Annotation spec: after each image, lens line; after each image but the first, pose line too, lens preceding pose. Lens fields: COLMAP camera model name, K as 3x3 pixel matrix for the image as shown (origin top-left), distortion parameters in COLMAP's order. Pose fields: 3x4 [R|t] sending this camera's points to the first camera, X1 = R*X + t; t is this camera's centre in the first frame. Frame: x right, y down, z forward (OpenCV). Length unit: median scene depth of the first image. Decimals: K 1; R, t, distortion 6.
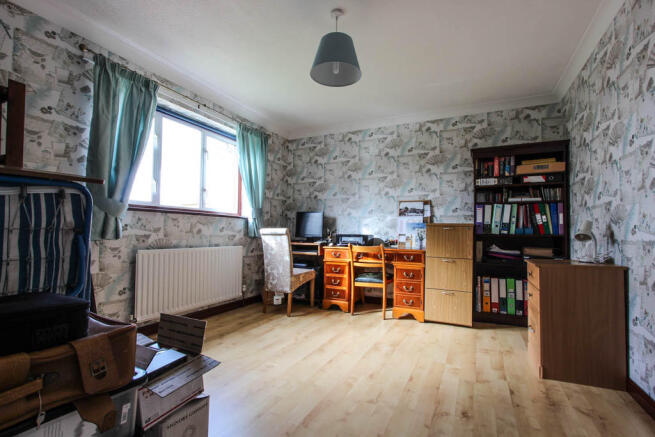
lens RADIAL K [[294.2, 0, 330.0], [0, 294.2, 220.2], [0, 0, 1]] dist [-0.015331, 0.000193]
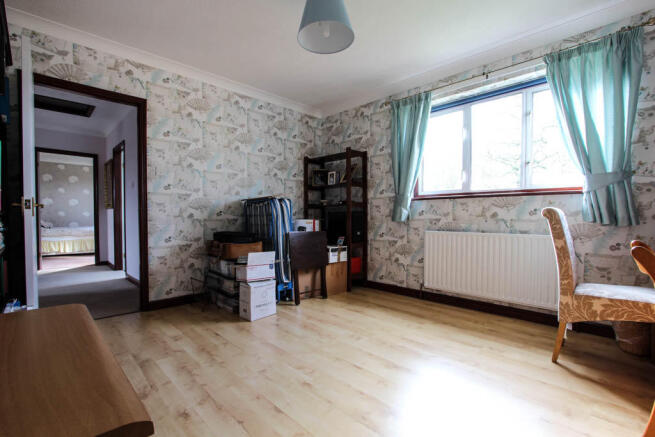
lens RADIAL K [[294.2, 0, 333.4], [0, 294.2, 219.7], [0, 0, 1]] dist [-0.015331, 0.000193]
pose [[-0.305247, -0.004548, -0.952262, 0.879781], [0.038207, 0.999125, -0.017019, 0.078682], [0.951506, -0.041578, -0.304806, 1.294665]]
